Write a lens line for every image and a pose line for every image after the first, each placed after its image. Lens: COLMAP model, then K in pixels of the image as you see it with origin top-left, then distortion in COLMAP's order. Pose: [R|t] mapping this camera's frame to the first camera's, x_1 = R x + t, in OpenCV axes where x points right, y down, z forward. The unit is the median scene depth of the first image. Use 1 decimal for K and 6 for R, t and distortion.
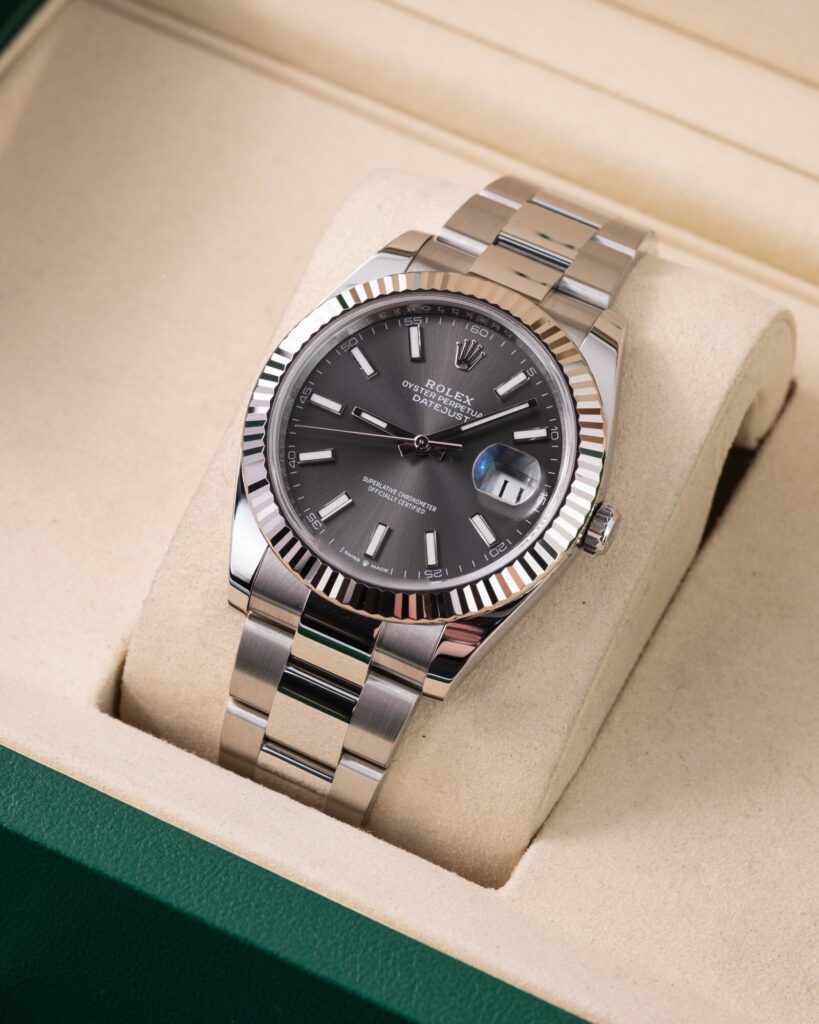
lens RADIAL K [[4699.7, 0, 408.6], [0, 4699.7, 510.6], [0, 0, 1]] dist [0.083594, 0.000000]
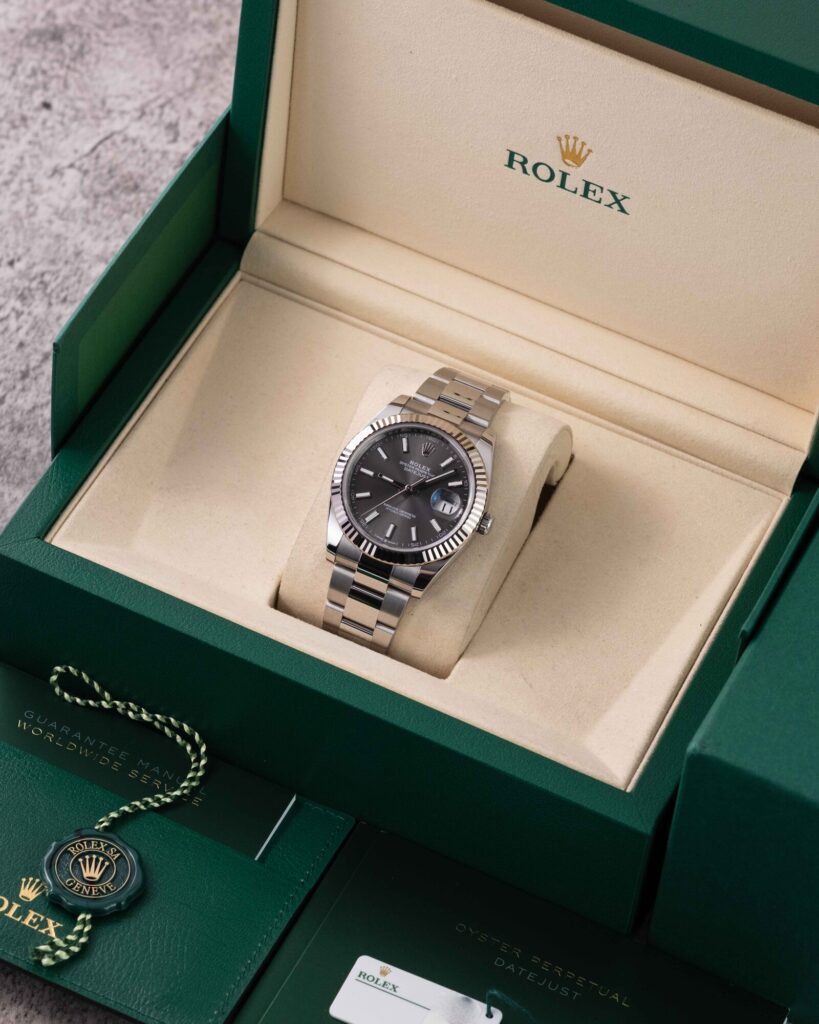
lens RADIAL K [[4699.7, 0, 409.8], [0, 4699.7, 512.3], [0, 0, 1]] dist [0.083594, 0.000000]
pose [[0.999704, -0.019316, 0.014824, -0.030861], [0.019149, 0.999753, 0.011297, -0.028363], [-0.015039, -0.011010, 0.999826, -1.304224]]
